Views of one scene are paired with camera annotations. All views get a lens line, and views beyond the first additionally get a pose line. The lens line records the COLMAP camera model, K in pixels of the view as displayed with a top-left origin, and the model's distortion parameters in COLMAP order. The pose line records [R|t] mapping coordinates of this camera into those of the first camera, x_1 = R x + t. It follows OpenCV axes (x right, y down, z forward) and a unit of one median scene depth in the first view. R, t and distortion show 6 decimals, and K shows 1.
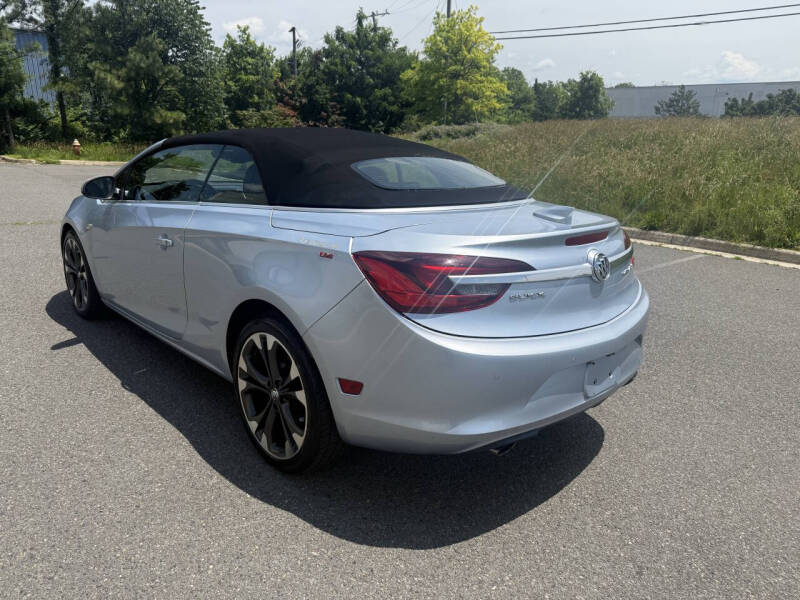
lens RADIAL K [[567.9, 0, 403.4], [0, 567.9, 304.0], [0, 0, 1]] dist [0.006928, -0.005769]
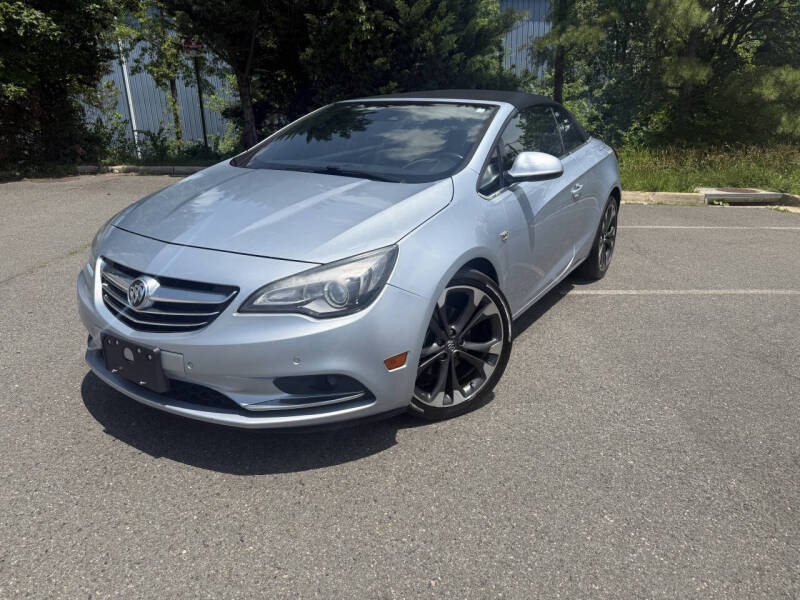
lens RADIAL K [[575.2, 0, 400.0], [0, 575.2, 300.0], [0, 0, 1]] dist [0.008462, -0.011637]
pose [[0.761454, 0.162342, -0.627561, -0.324738], [-0.157572, 0.985449, 0.063732, -0.144232], [0.628776, 0.050357, 0.775954, 0.470421]]
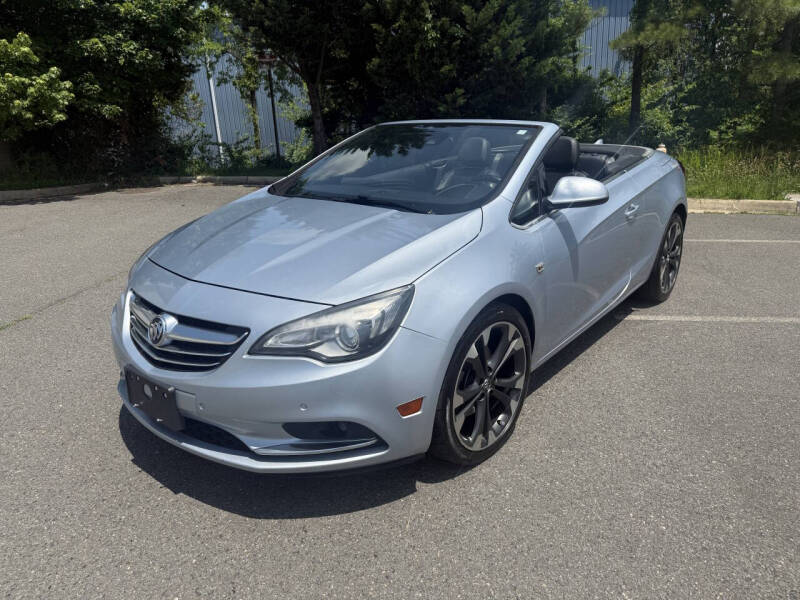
lens RADIAL K [[578.9, 0, 406.8], [0, 578.9, 301.0], [0, 0, 1]] dist [0.002315, -0.007870]
pose [[0.680093, 0.169646, -0.713228, -0.321676], [-0.161676, 0.983613, 0.079793, -0.150732], [0.715077, 0.061046, 0.696376, 0.477949]]
